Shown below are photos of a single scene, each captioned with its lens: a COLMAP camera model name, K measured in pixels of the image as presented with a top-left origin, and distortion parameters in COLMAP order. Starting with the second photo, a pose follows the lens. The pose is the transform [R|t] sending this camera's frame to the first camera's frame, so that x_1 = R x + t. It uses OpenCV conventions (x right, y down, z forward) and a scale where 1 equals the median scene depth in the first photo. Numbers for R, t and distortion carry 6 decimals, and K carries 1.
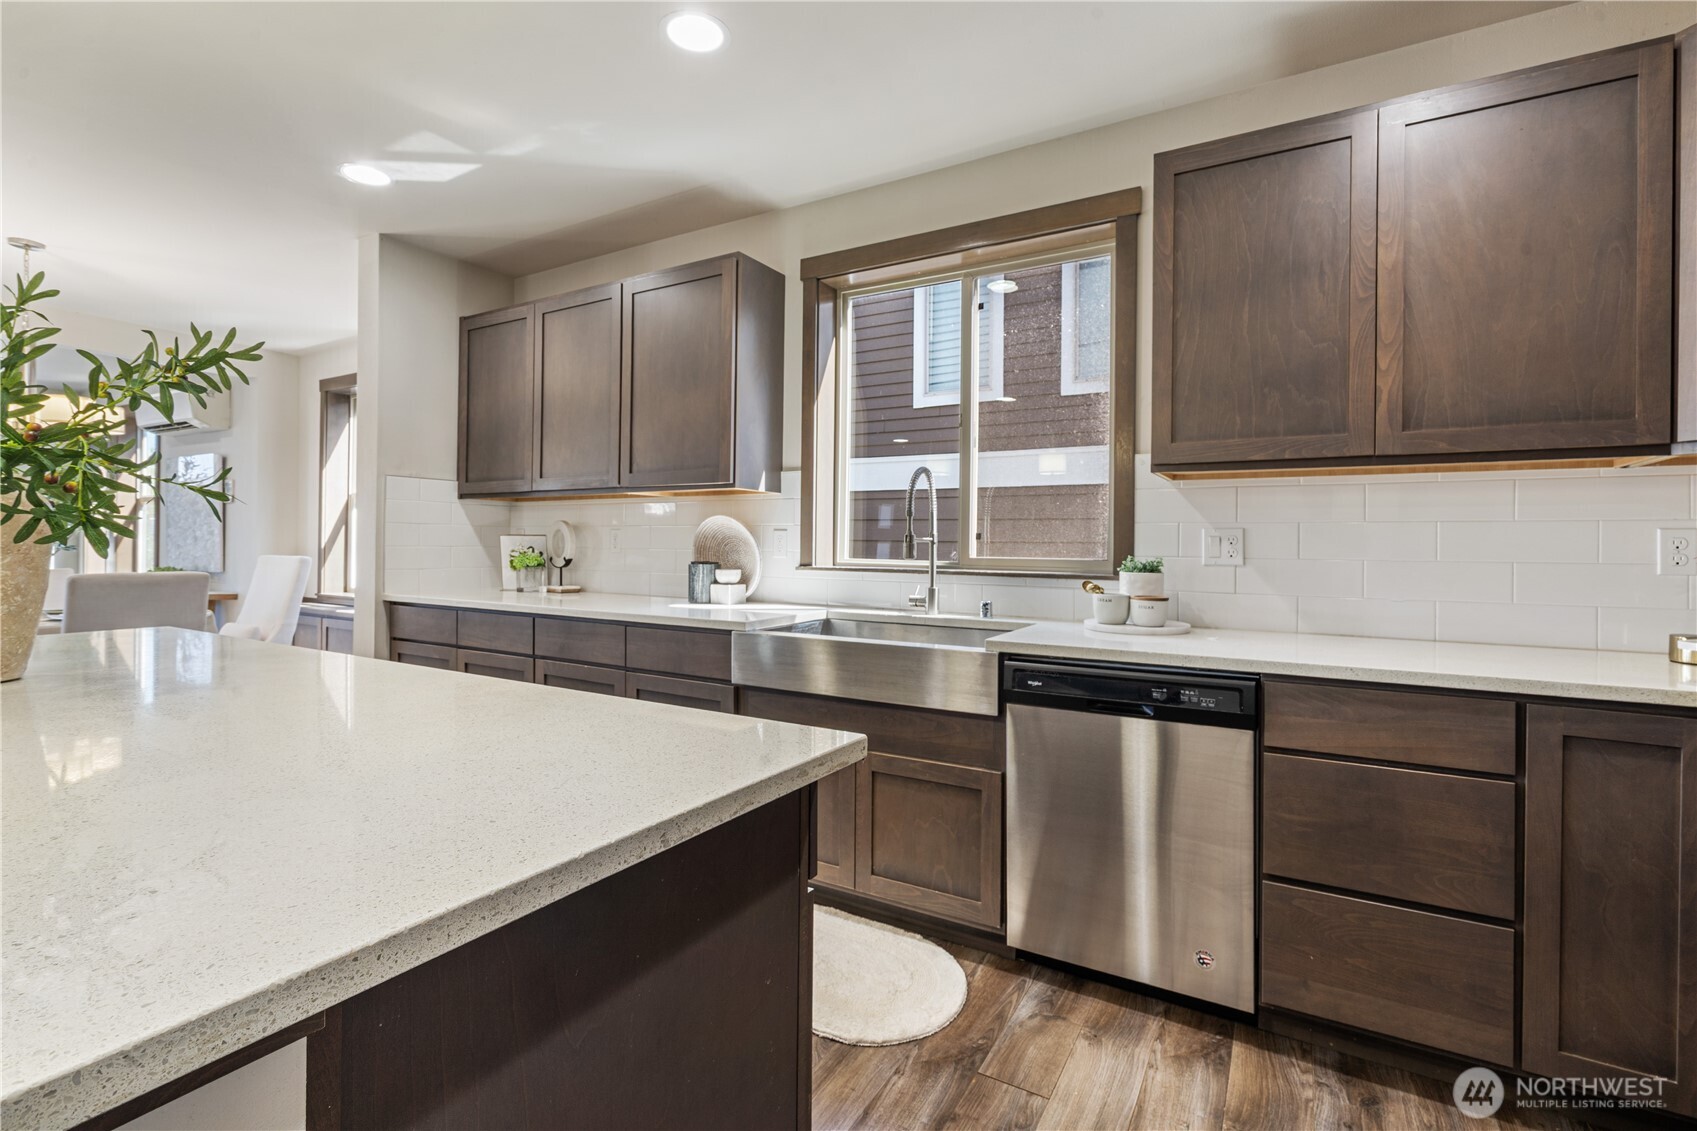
lens RADIAL K [[775.4, 0, 850.8], [0, 775.4, 555.8], [0, 0, 1]] dist [0.016493, 0.000672]
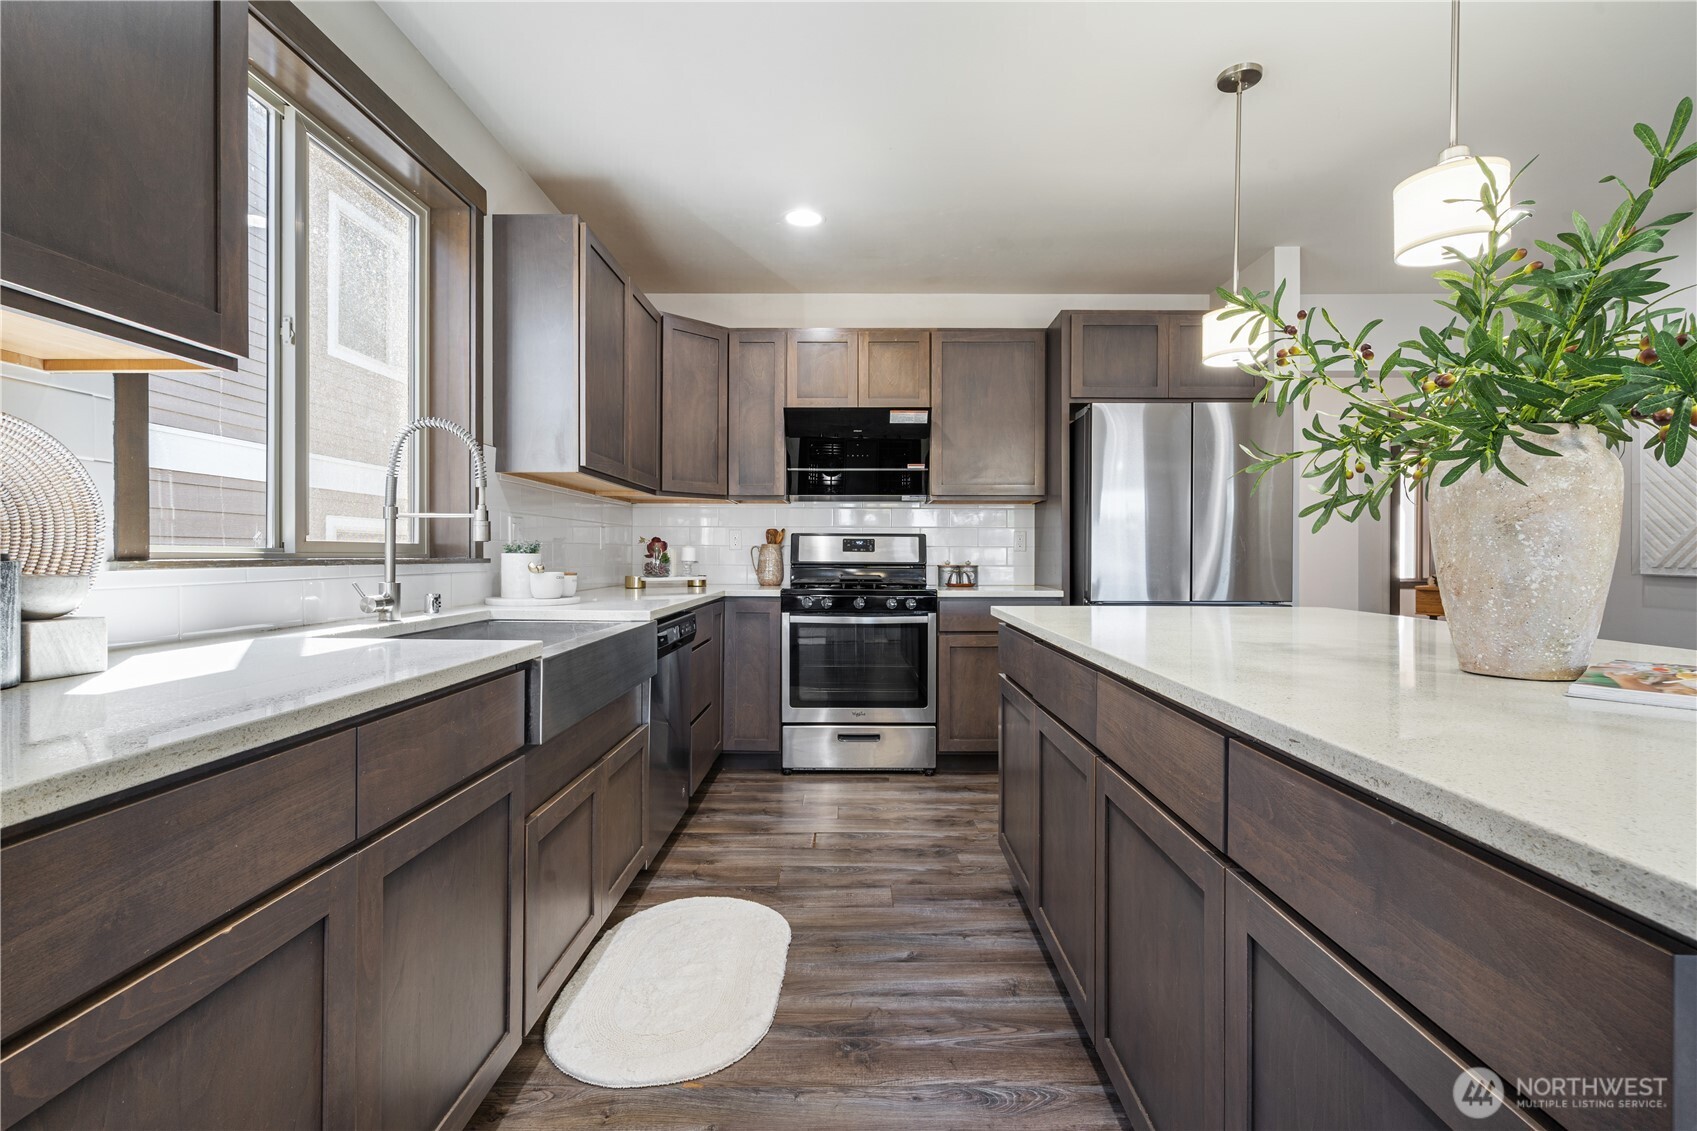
lens RADIAL K [[775.4, 0, 852.8], [0, 775.4, 554.9], [0, 0, 1]] dist [0.016493, 0.000672]
pose [[-0.498773, -0.014238, 0.866616, -1.104226], [-0.003156, 0.999888, 0.014611, 0.004631], [-0.866727, 0.004553, -0.498762, 1.494968]]
